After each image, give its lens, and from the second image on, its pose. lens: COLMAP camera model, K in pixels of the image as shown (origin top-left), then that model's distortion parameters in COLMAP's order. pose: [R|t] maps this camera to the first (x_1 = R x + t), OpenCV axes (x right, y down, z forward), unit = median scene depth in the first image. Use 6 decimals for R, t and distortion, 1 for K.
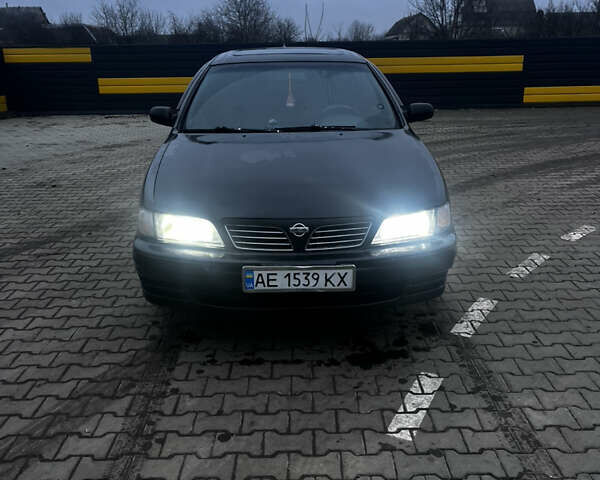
lens RADIAL K [[612.7, 0, 291.4], [0, 612.7, 239.2], [0, 0, 1]] dist [0.053671, -0.030738]
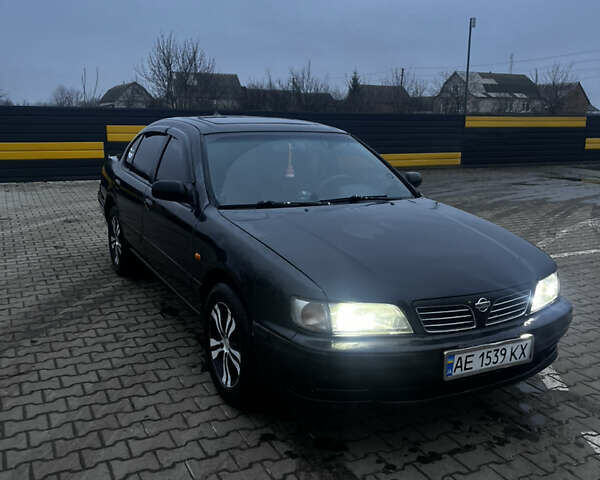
lens RADIAL K [[612.7, 0, 291.4], [0, 612.7, 239.2], [0, 0, 1]] dist [0.053671, -0.030738]
pose [[0.902829, -0.065118, 0.425041, -0.653348], [0.109225, 0.990775, -0.080213, -0.071810], [-0.415897, 0.118844, 0.901613, 0.248681]]
